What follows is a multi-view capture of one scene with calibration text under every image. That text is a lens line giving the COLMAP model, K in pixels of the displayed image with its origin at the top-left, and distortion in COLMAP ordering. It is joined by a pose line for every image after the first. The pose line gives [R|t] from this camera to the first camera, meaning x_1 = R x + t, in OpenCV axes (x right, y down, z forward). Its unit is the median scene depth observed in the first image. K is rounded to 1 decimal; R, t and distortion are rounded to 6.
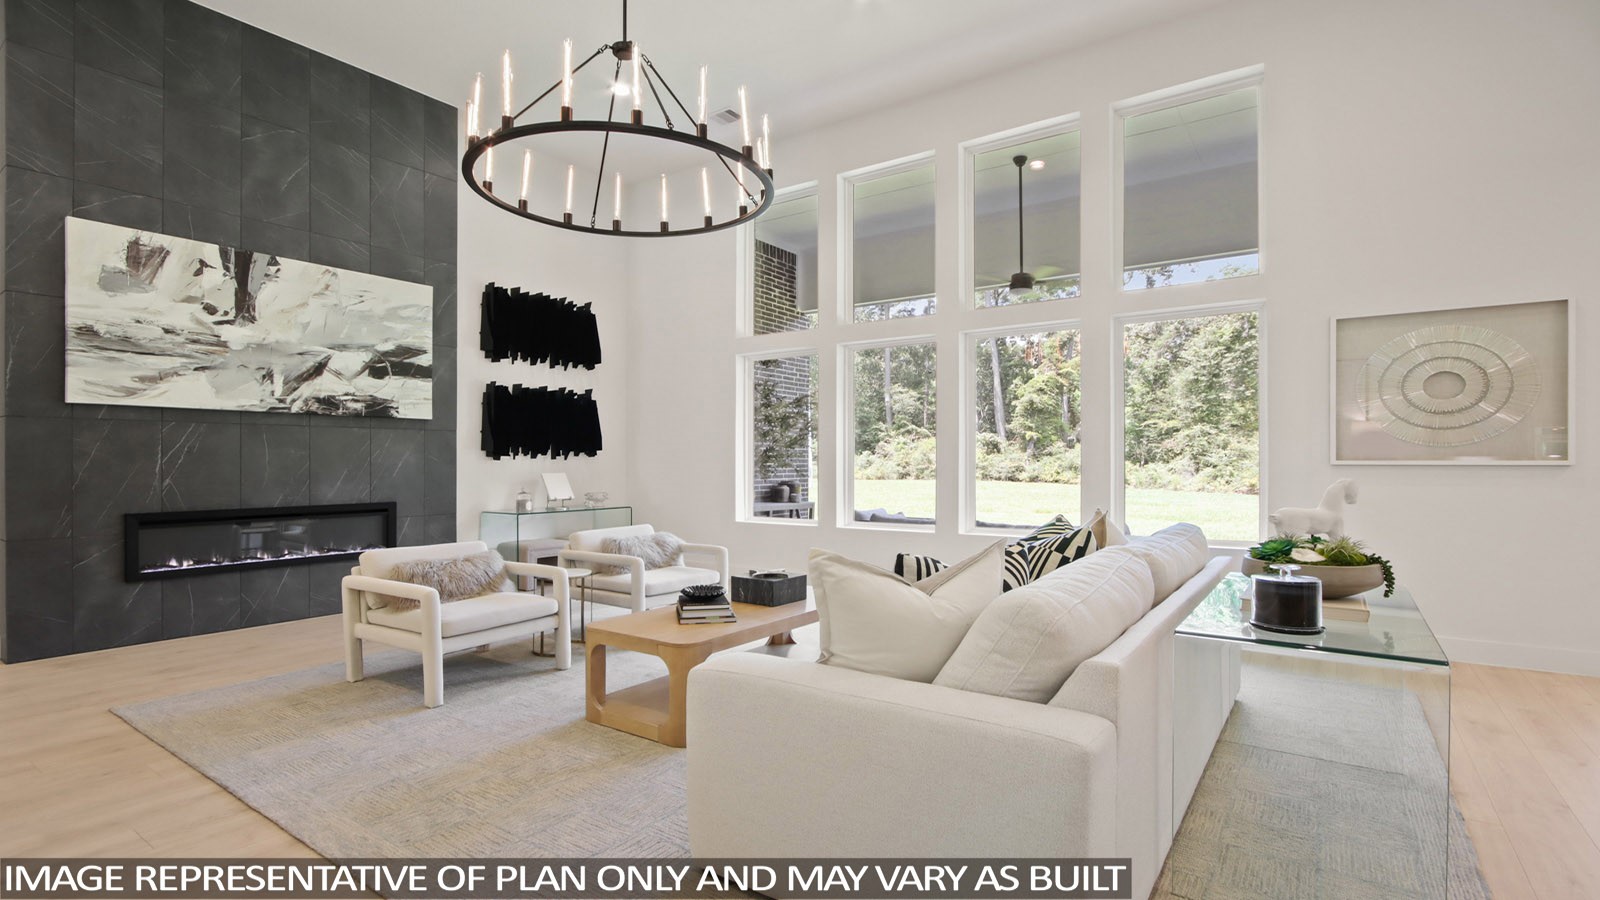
lens RADIAL K [[742.2, 0, 807.4], [0, 742.2, 456.2], [0, 0, 1]] dist [0.000880, 0.000051]
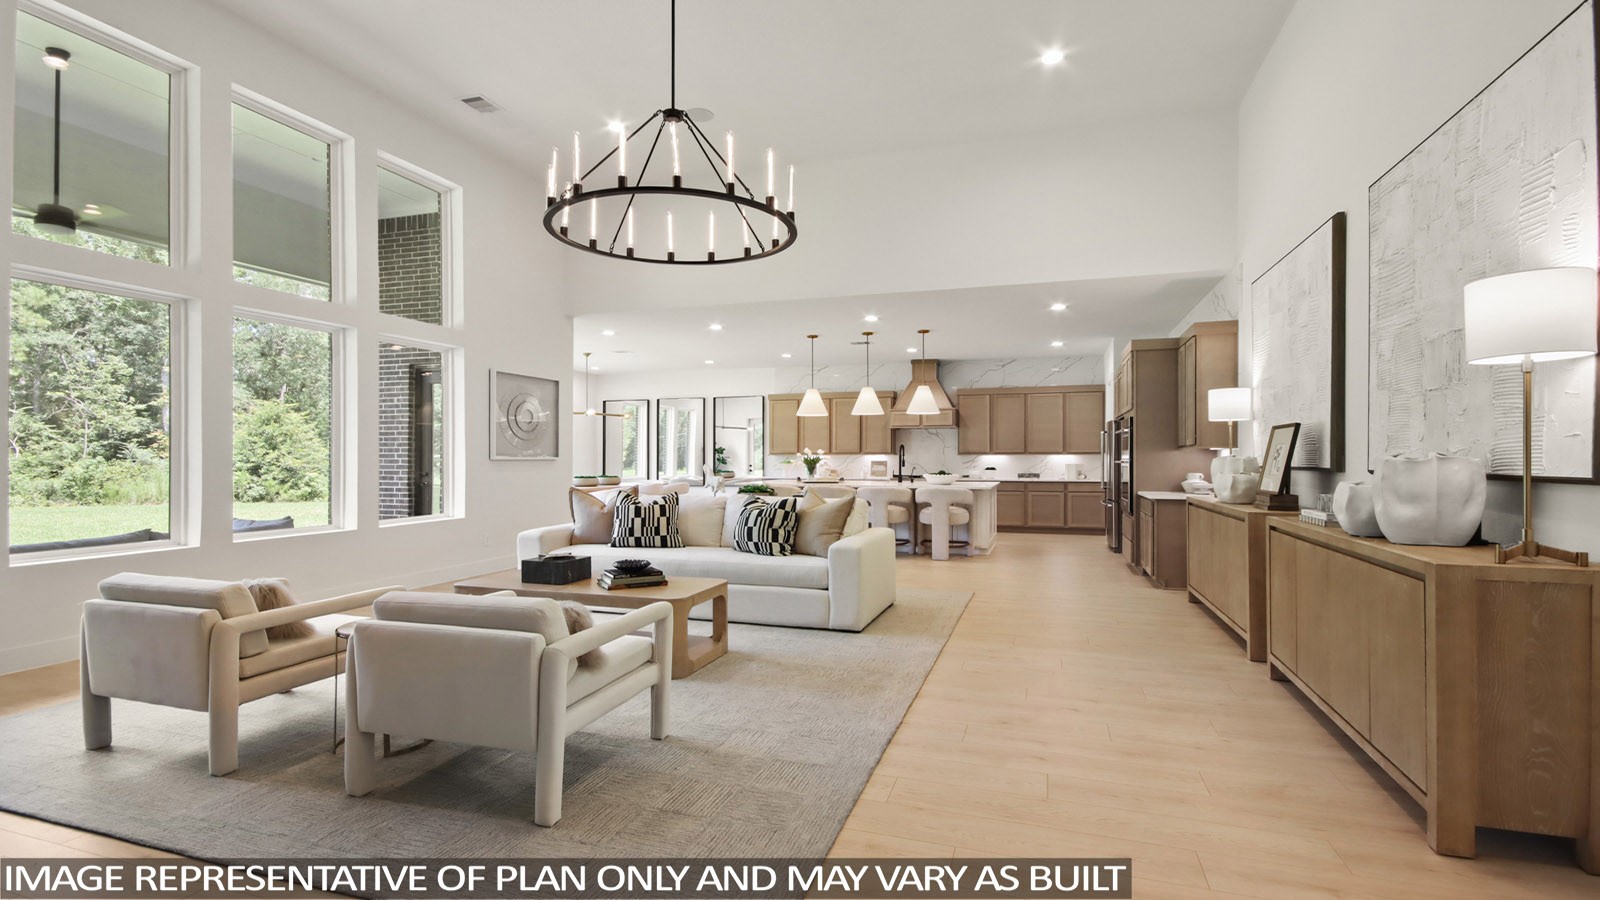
lens RADIAL K [[742.2, 0, 801.7], [0, 742.2, 455.2], [0, 0, 1]] dist [0.000880, 0.000051]
pose [[-0.286930, 0.007532, 0.957922, -1.510974], [-0.008551, 0.999909, -0.010423, 0.020679], [-0.957913, -0.011182, -0.286840, 1.201631]]
